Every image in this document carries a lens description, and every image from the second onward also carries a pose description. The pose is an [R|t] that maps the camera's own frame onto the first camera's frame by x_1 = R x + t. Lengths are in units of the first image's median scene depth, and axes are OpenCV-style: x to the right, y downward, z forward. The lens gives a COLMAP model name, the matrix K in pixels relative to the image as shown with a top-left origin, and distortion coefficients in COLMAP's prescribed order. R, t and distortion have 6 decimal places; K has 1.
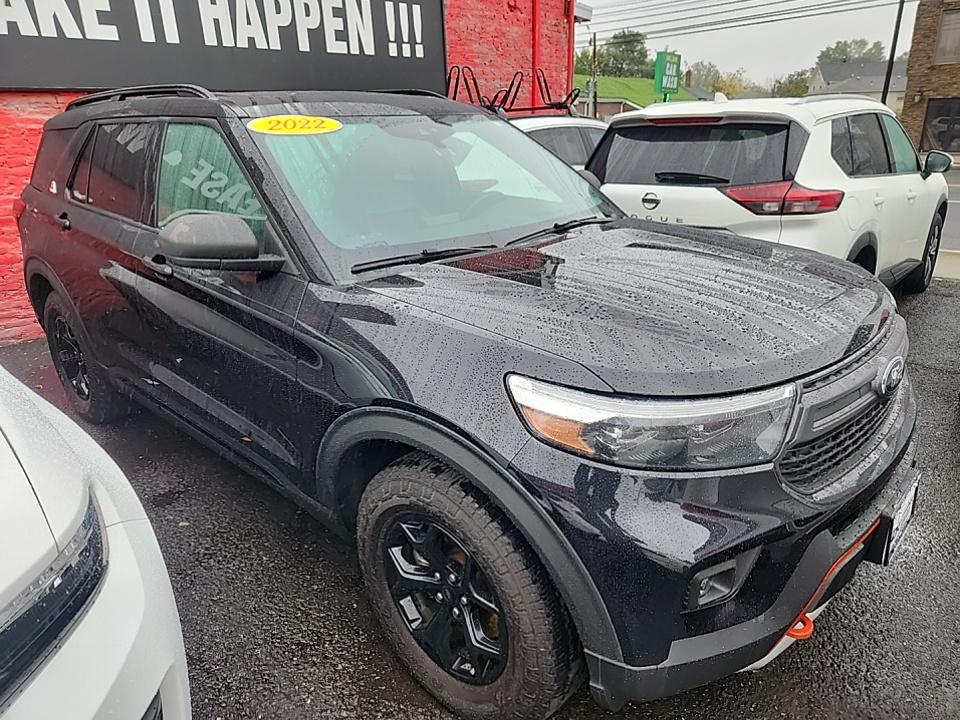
lens RADIAL K [[625.0, 0, 484.8], [0, 625.0, 356.7], [0, 0, 1]] dist [0.050777, -0.032475]
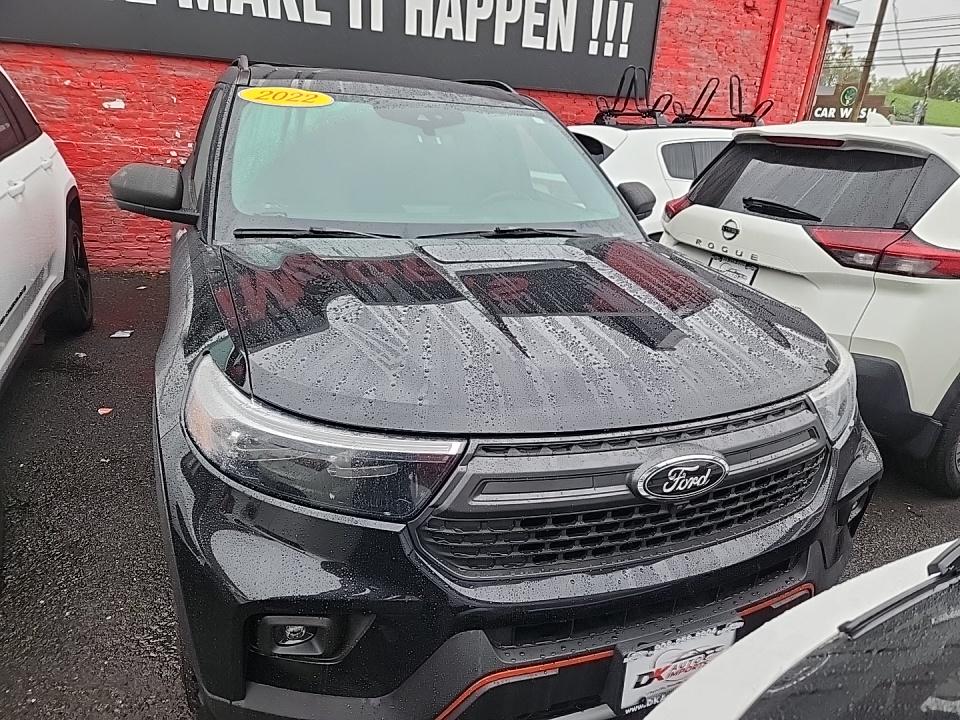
lens RADIAL K [[625.0, 0, 482.1], [0, 625.0, 358.0], [0, 0, 1]] dist [0.050777, -0.032475]
pose [[0.909734, 0.224671, -0.349152, 0.170141], [-0.225623, 0.973453, 0.038523, -0.021467], [0.348538, 0.043731, 0.936274, 0.054906]]
